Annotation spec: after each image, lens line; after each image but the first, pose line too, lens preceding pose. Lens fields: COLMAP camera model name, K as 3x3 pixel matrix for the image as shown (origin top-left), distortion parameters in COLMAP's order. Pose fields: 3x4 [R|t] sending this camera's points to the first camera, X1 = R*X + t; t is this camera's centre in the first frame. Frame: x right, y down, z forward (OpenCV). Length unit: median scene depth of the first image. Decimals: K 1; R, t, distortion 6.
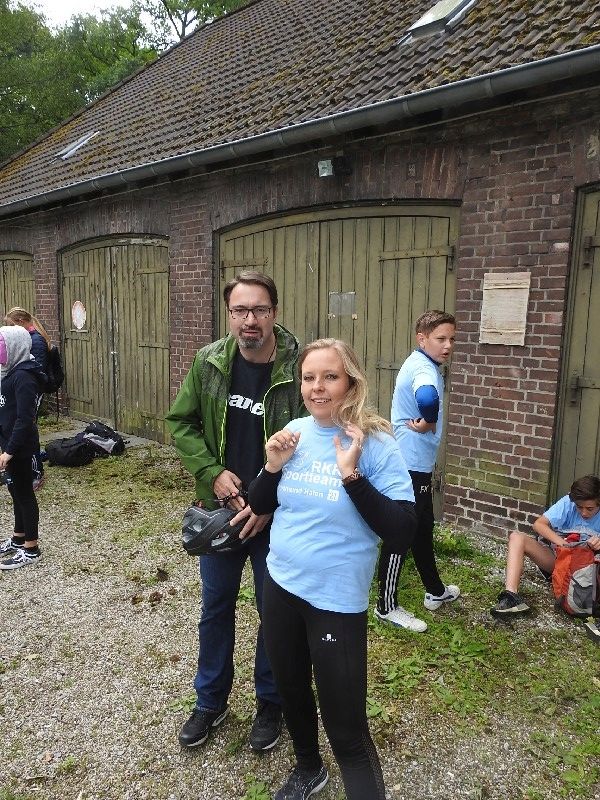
lens RADIAL K [[557.6, 0, 300.4], [0, 557.6, 399.9], [0, 0, 1]] dist [-0.003754, -0.000864]
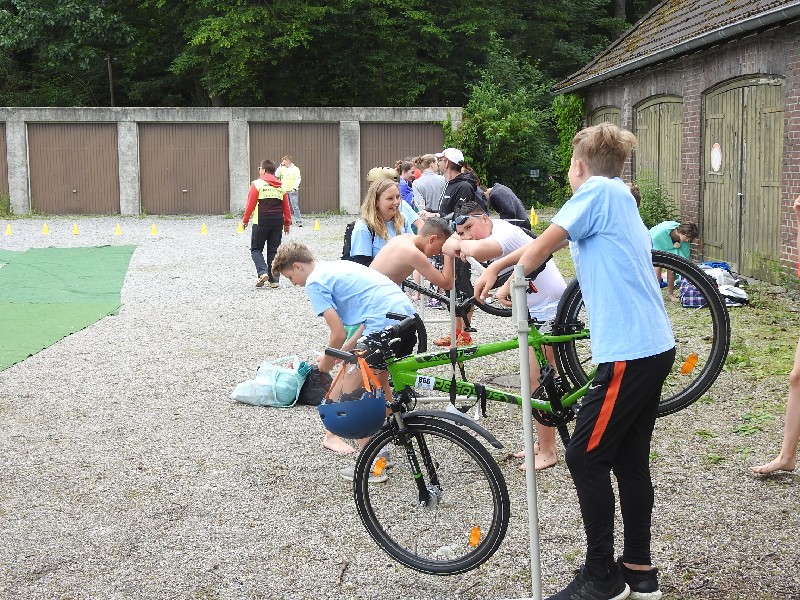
lens RADIAL K [[1007.7, 0, 399.8], [0, 1007.7, 299.0], [0, 0, 1]] dist [-0.017935, 0.000000]
pose [[0.698705, 0.059277, -0.712950, 0.514135], [-0.067641, 0.997571, 0.016652, 0.109897], [0.712206, 0.036589, 0.701017, -0.656302]]
